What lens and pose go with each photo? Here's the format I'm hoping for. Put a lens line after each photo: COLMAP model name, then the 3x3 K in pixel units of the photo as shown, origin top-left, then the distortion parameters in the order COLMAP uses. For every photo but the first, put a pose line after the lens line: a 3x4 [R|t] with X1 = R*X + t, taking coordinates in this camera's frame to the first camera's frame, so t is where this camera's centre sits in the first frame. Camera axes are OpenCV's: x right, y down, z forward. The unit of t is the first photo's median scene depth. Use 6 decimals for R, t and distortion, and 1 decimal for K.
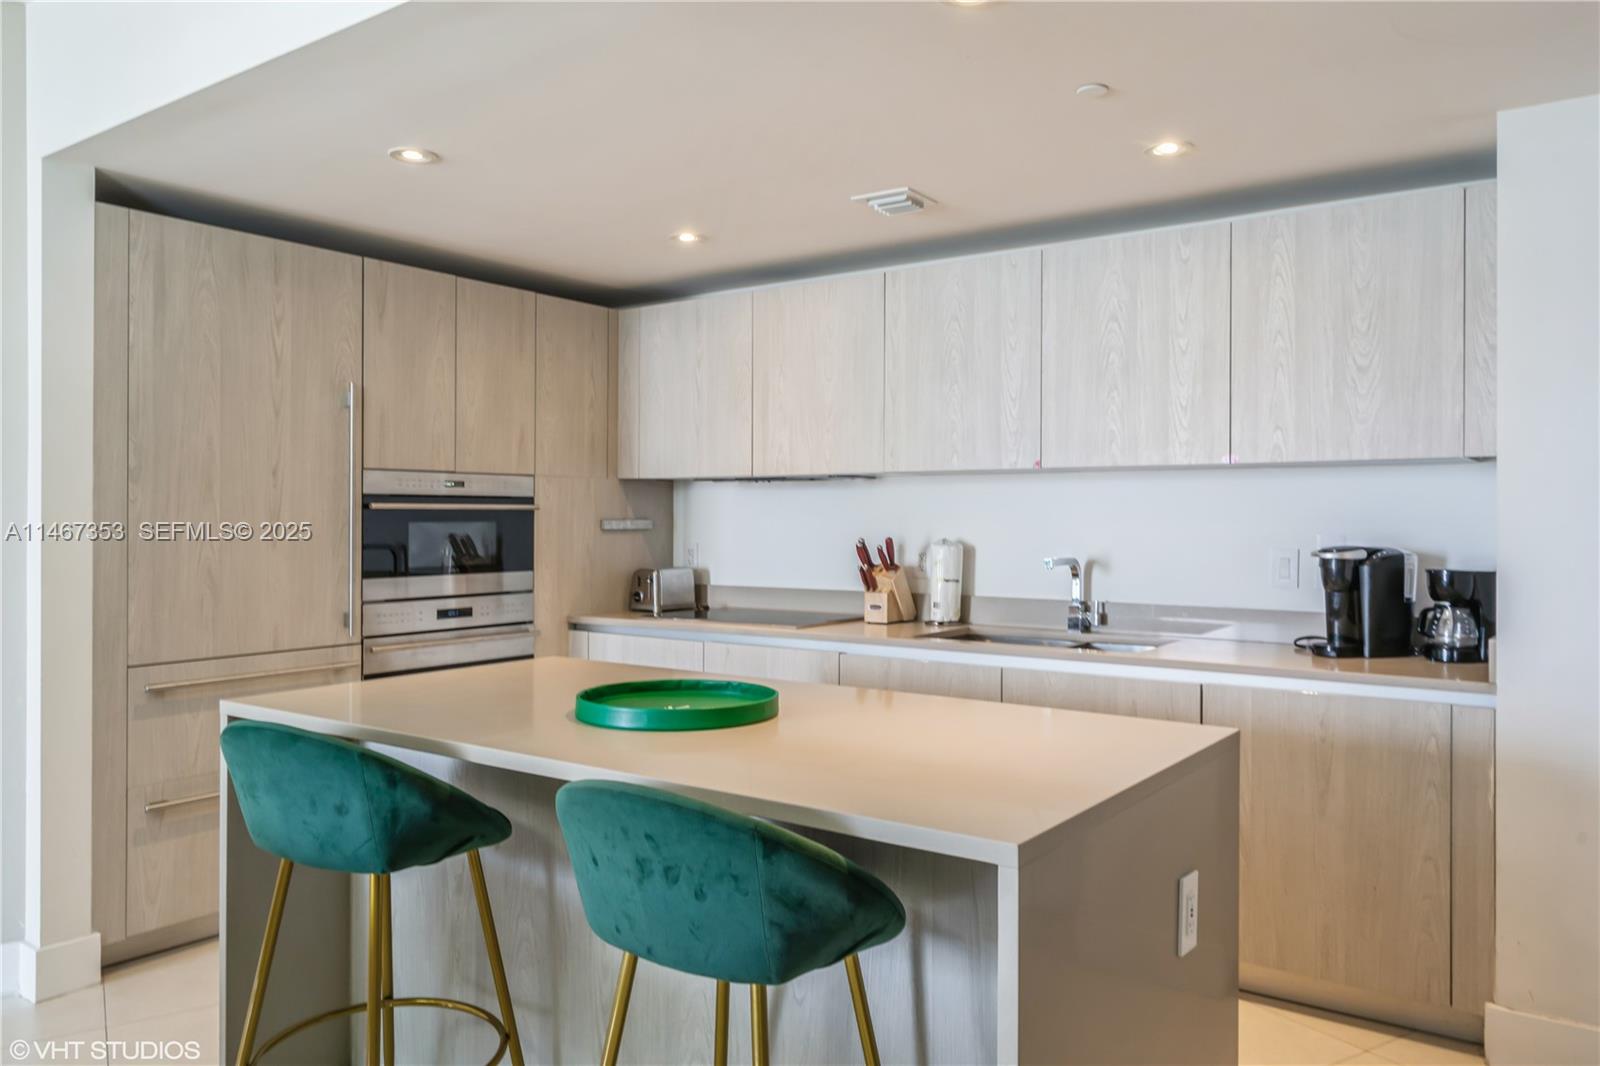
lens RADIAL K [[1154.2, 0, 803.4], [0, 1154.2, 502.1], [0, 0, 1]] dist [0.001648, 0.001208]
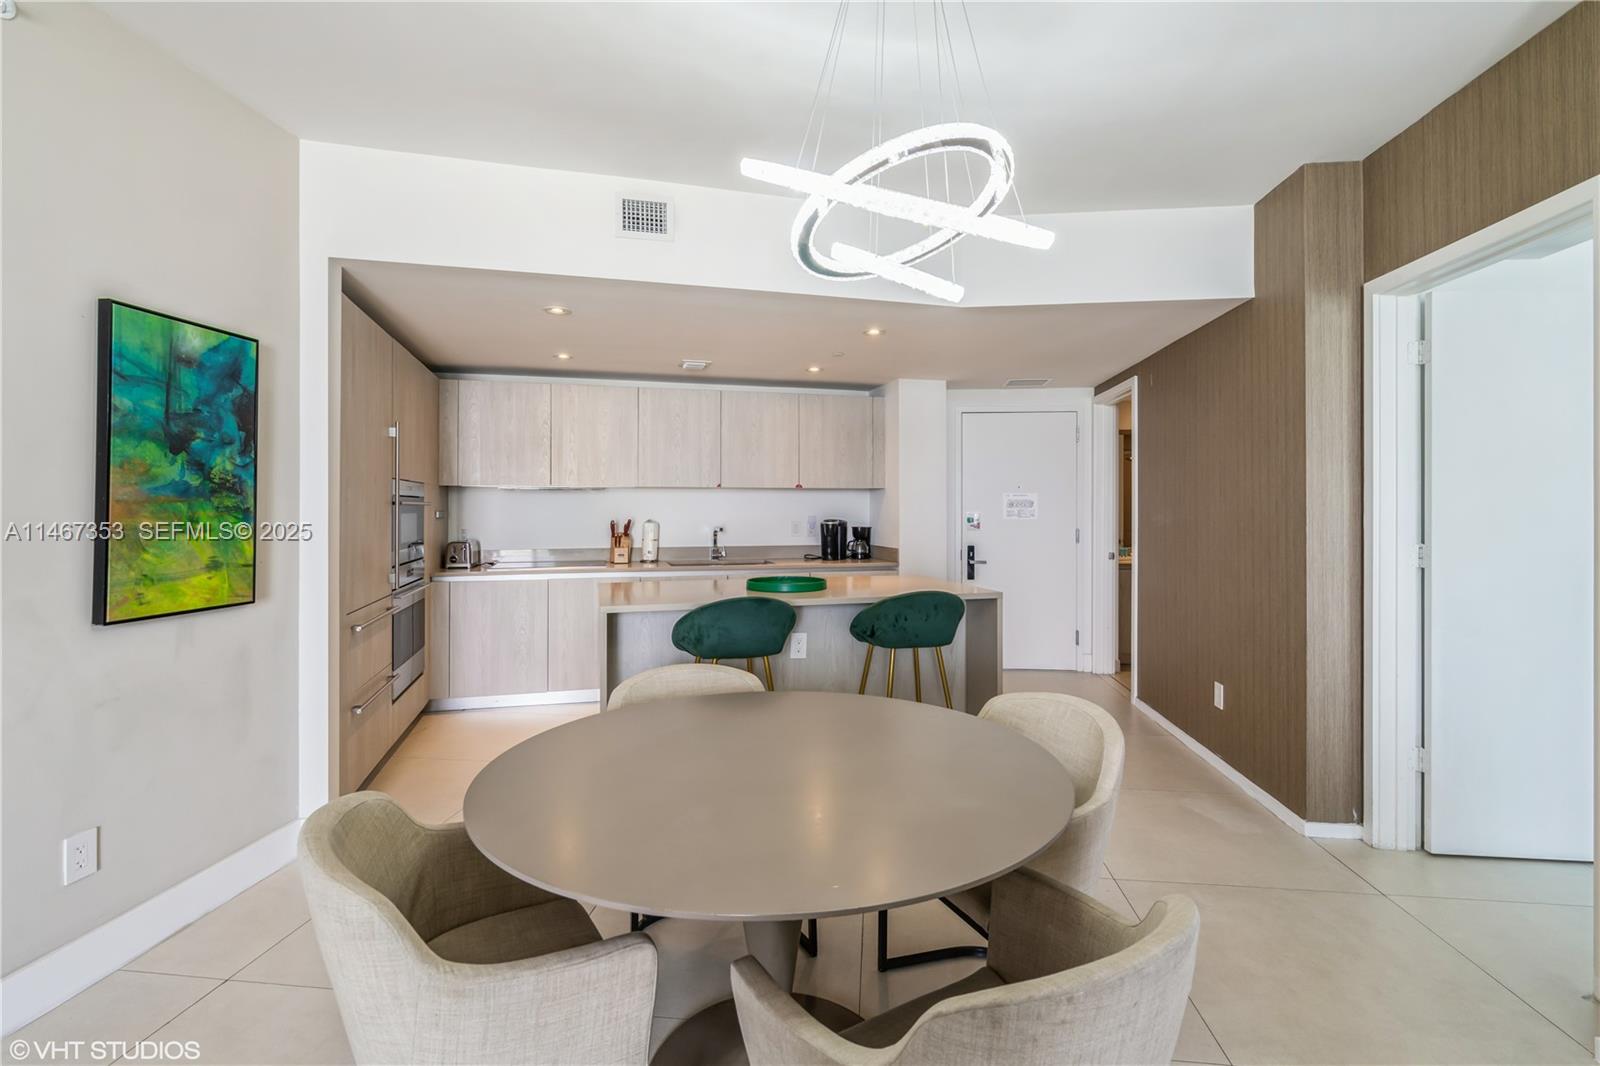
lens RADIAL K [[760.9, 0, 760.4], [0, 760.9, 498.8], [0, 0, 1]] dist [0.000631, 0.012146]
pose [[0.630649, 0.008044, 0.776027, -0.974333], [-0.008977, 0.999955, -0.003070, -0.003727], [-0.776016, -0.005030, 0.630693, -0.000543]]
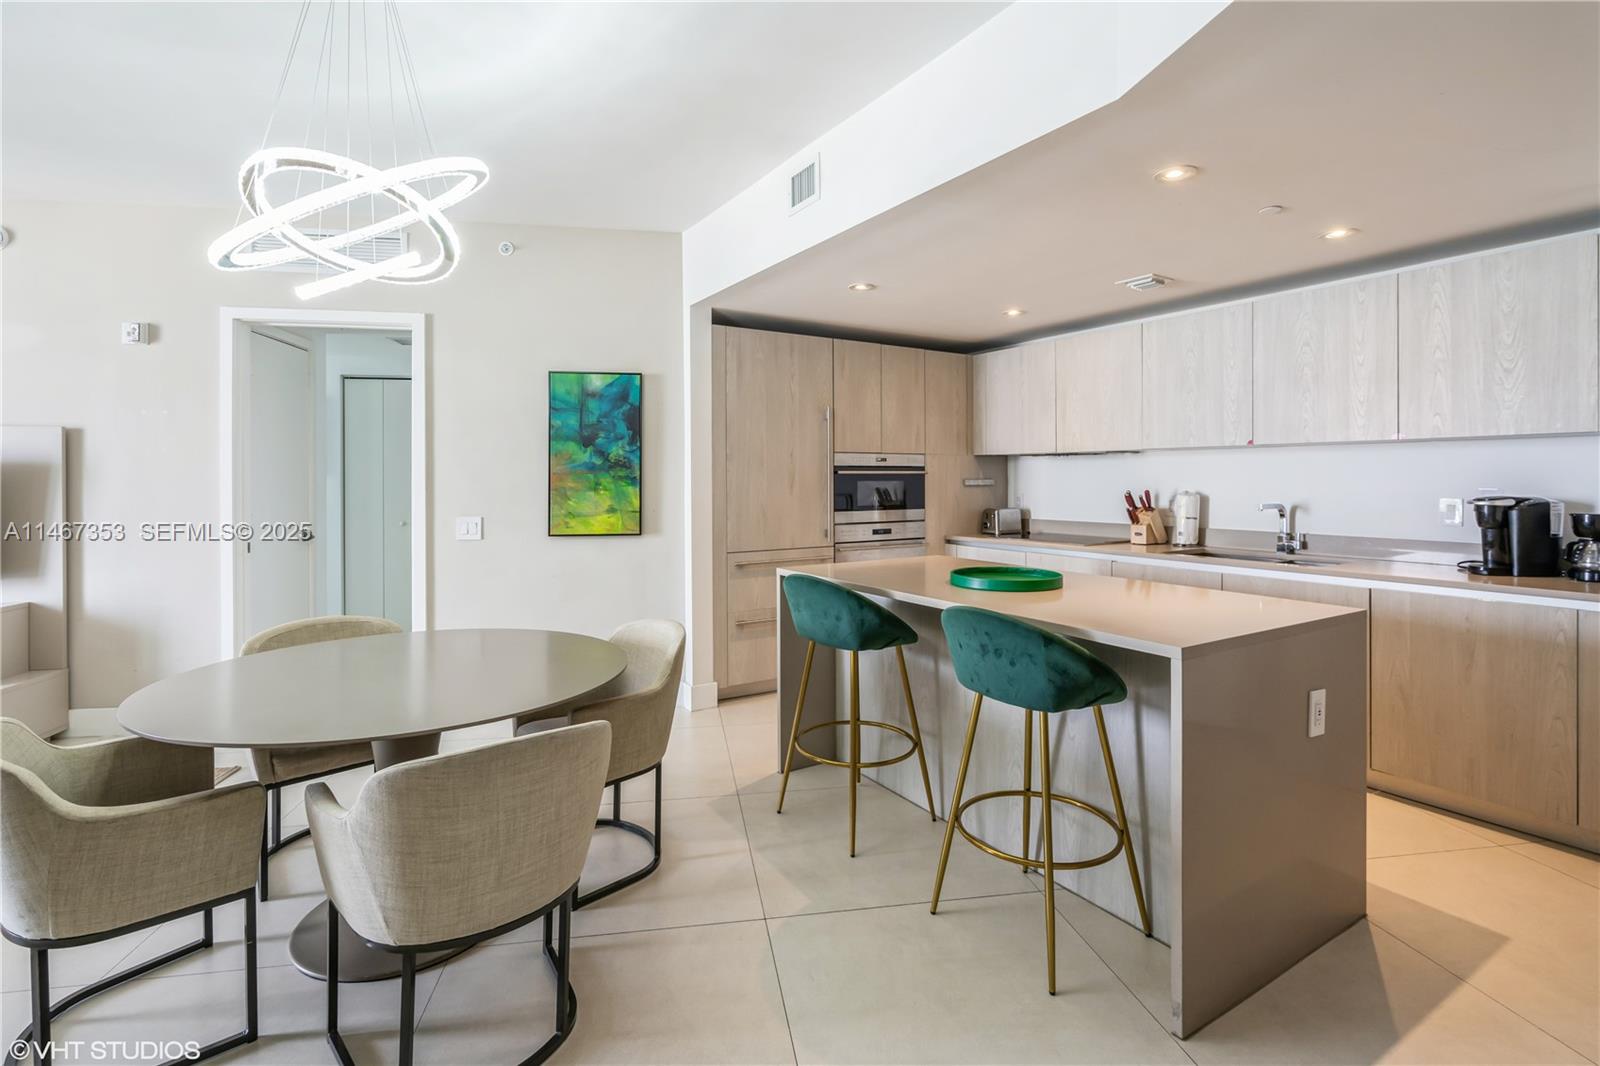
lens RADIAL K [[747.1, 0, 798.2], [0, 747.1, 471.7], [0, 0, 1]] dist [-0.000877, 0.000200]
pose [[0.923926, -0.006858, -0.382509, 0.029441], [0.008606, 0.999959, 0.002860, -0.001909], [0.382474, -0.005934, 0.923947, -0.156380]]
